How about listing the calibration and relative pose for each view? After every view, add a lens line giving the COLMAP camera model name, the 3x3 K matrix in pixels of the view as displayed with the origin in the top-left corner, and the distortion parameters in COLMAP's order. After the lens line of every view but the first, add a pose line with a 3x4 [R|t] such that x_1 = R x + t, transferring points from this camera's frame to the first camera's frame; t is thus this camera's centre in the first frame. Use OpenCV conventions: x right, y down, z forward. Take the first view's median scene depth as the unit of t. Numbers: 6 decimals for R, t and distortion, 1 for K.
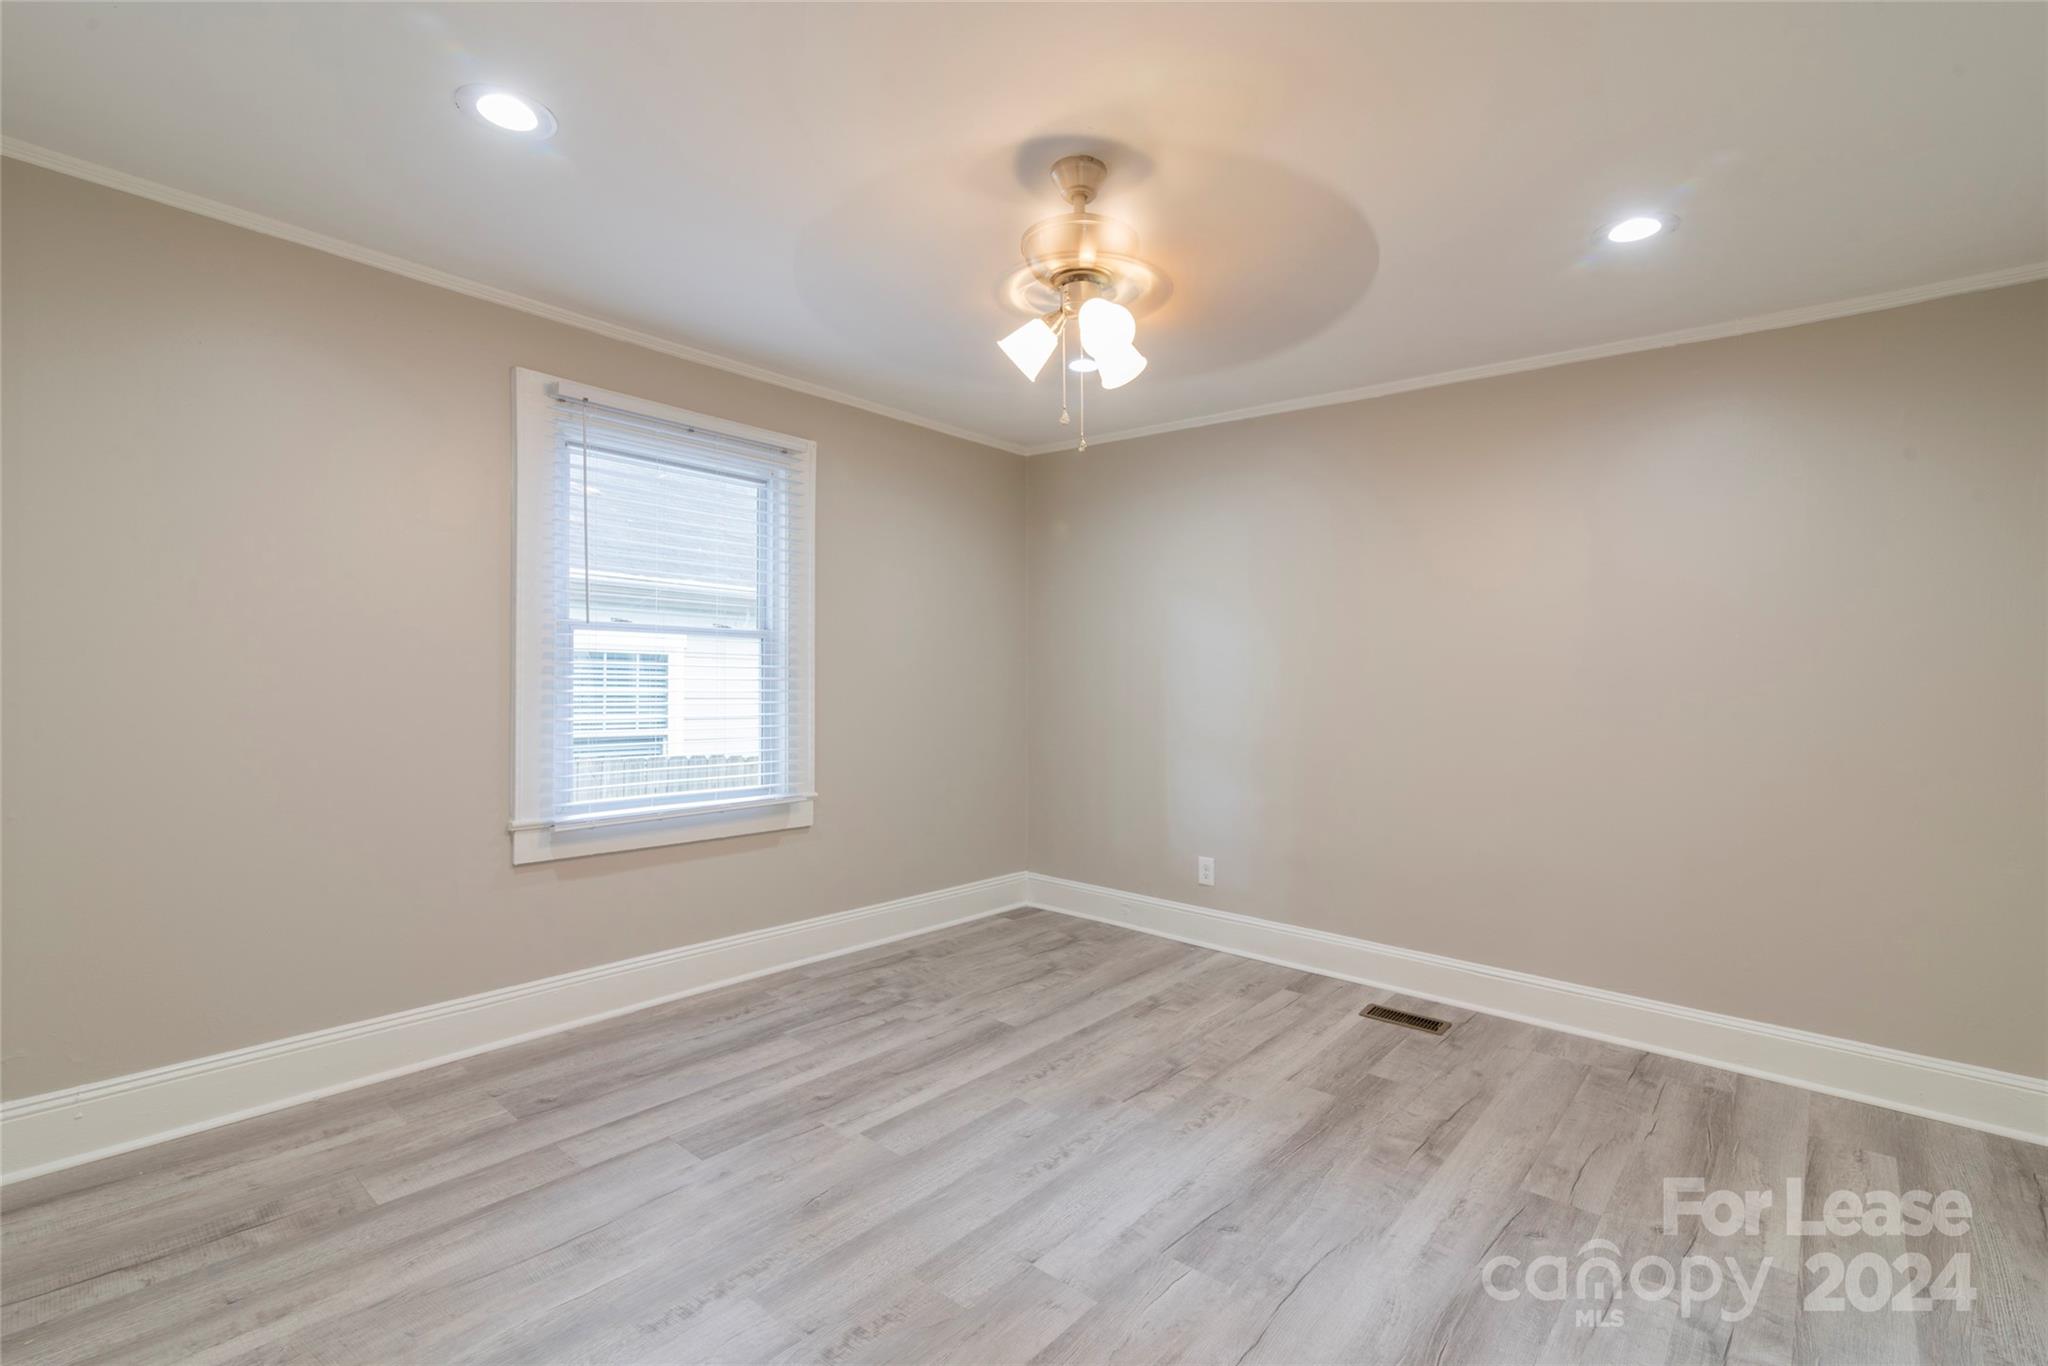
lens RADIAL K [[945.1, 0, 1031.5], [0, 945.1, 640.3], [0, 0, 1]] dist [0.017118, -0.000534]
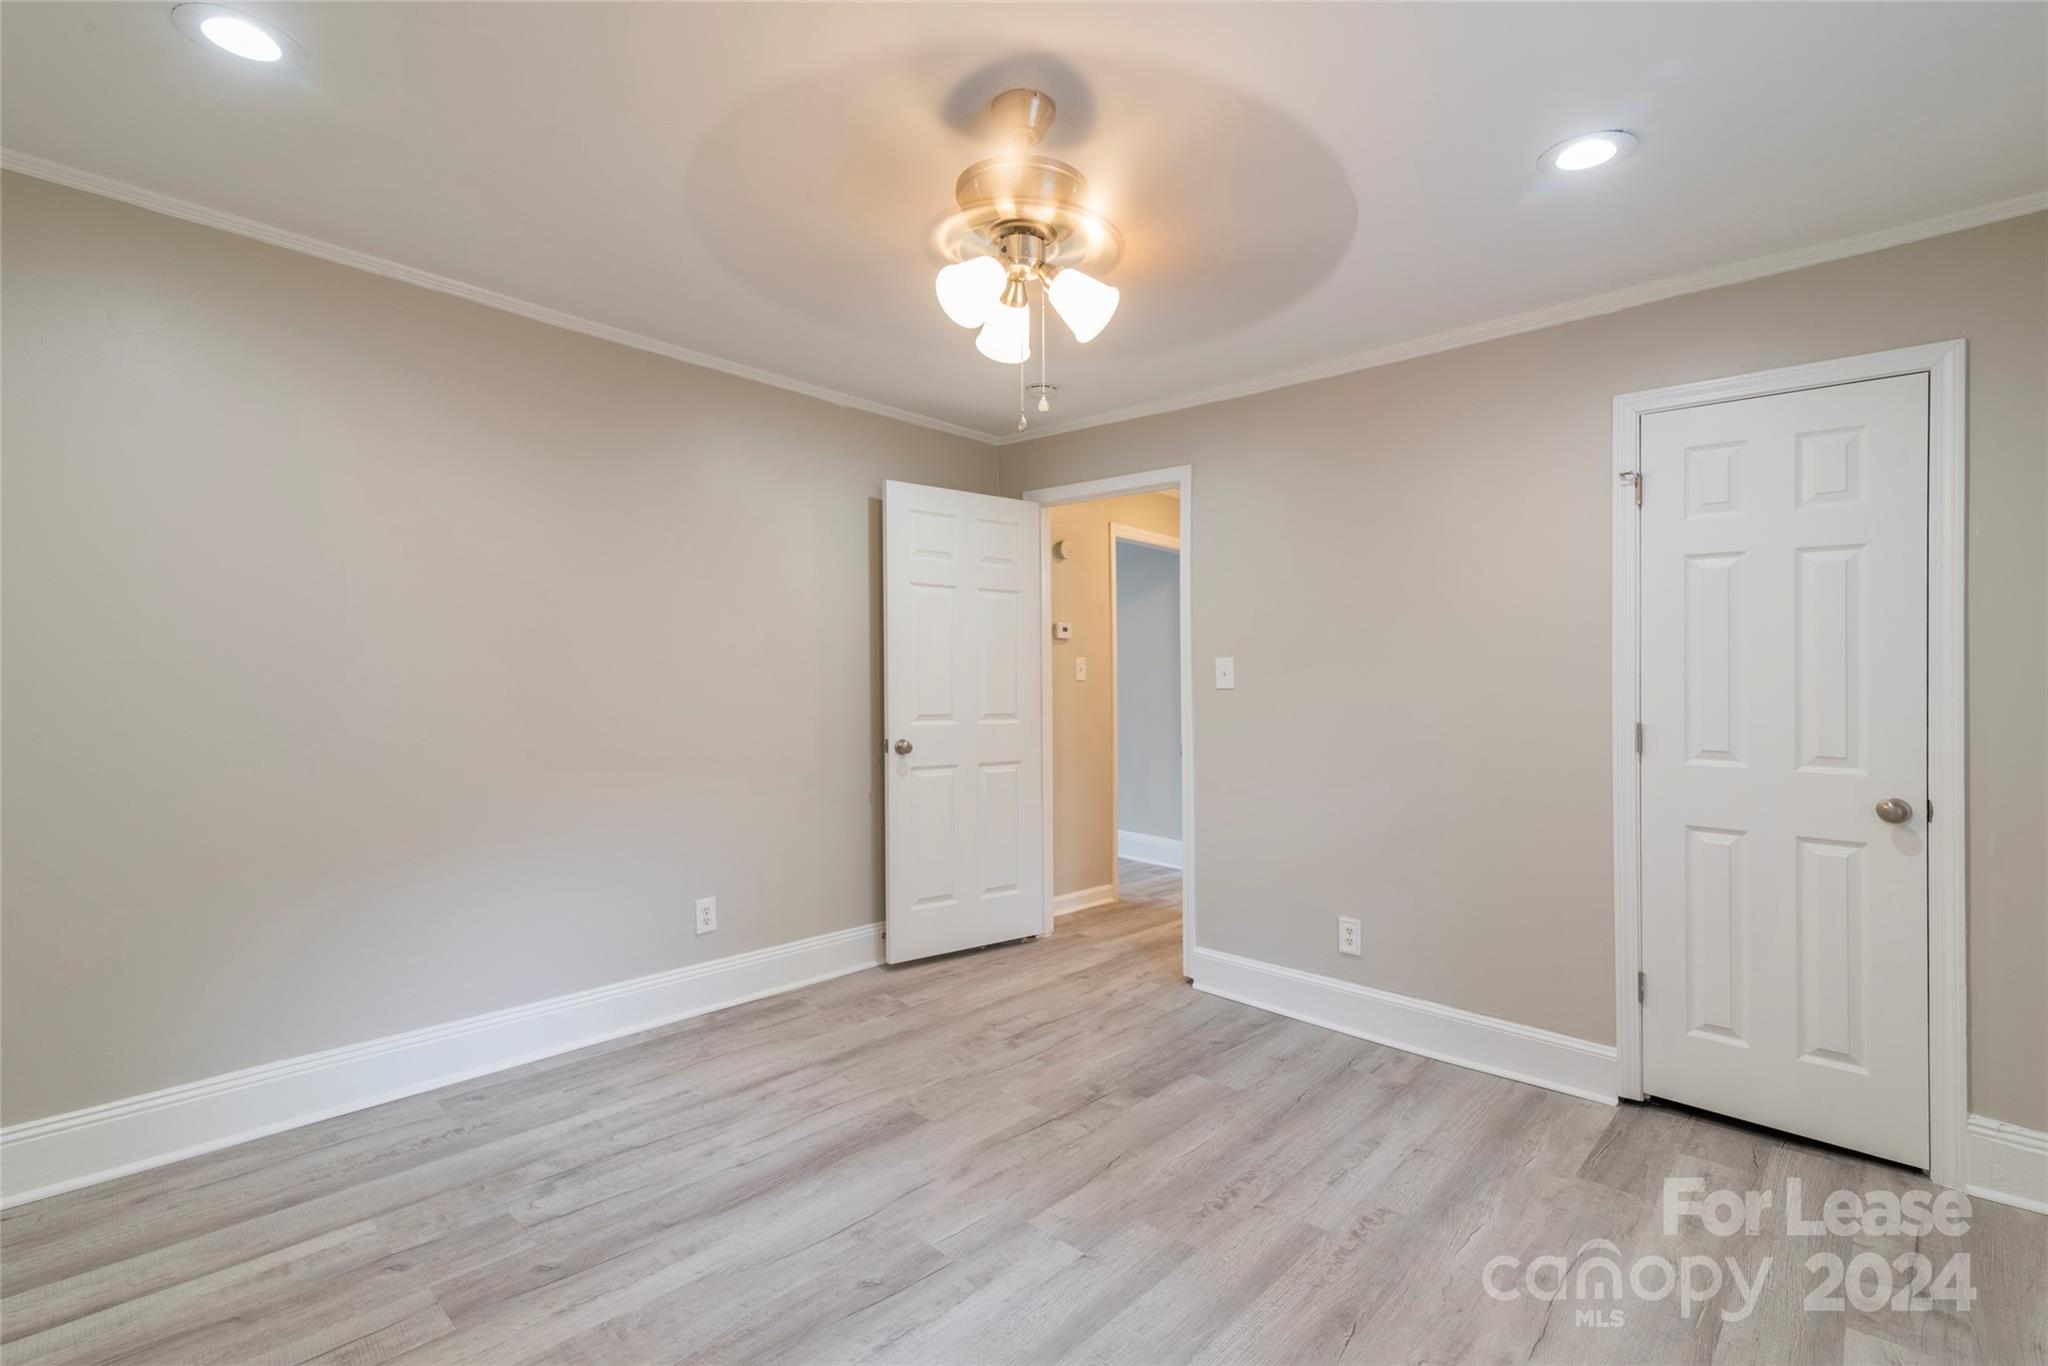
lens RADIAL K [[936.7, 0, 1031.0], [0, 936.7, 715.0], [0, 0, 1]] dist [0.016620, -0.000393]
pose [[-0.998732, -0.034850, 0.036330, 0.028938], [-0.034785, 0.999392, 0.002412, 0.047478], [-0.036392, 0.001145, -0.999337, 1.401819]]
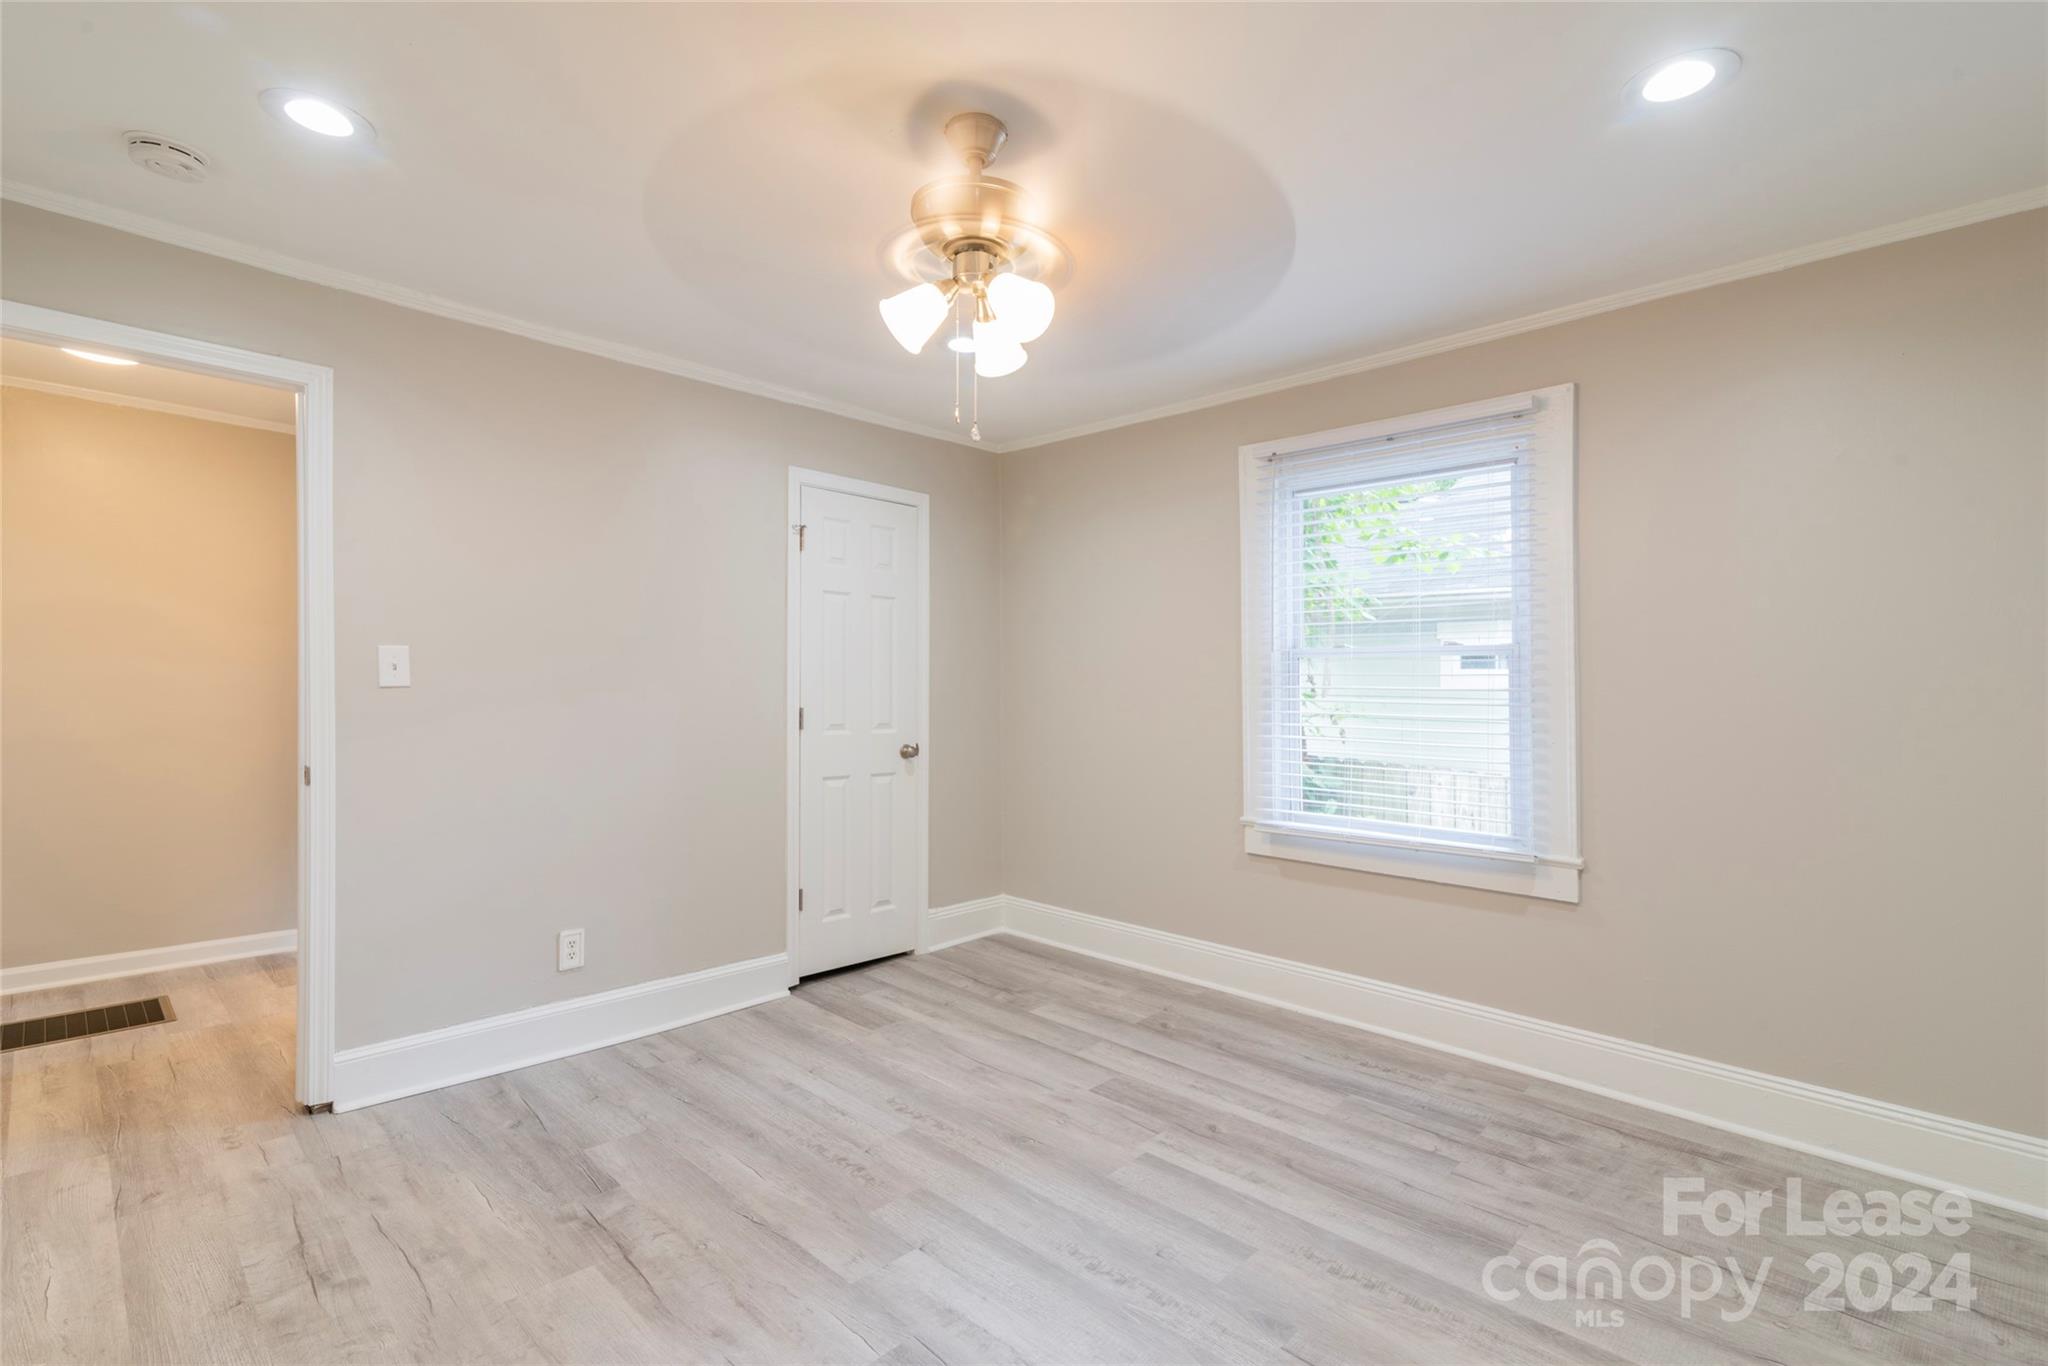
lens RADIAL K [[941.0, 0, 1019.2], [0, 941.0, 688.2], [0, 0, 1]] dist [0.015983, -0.000295]
pose [[-0.071556, -0.016896, -0.997293, 0.722781], [0.025041, 0.999511, -0.018731, 0.041422], [0.997122, -0.026313, -0.071098, 0.832124]]
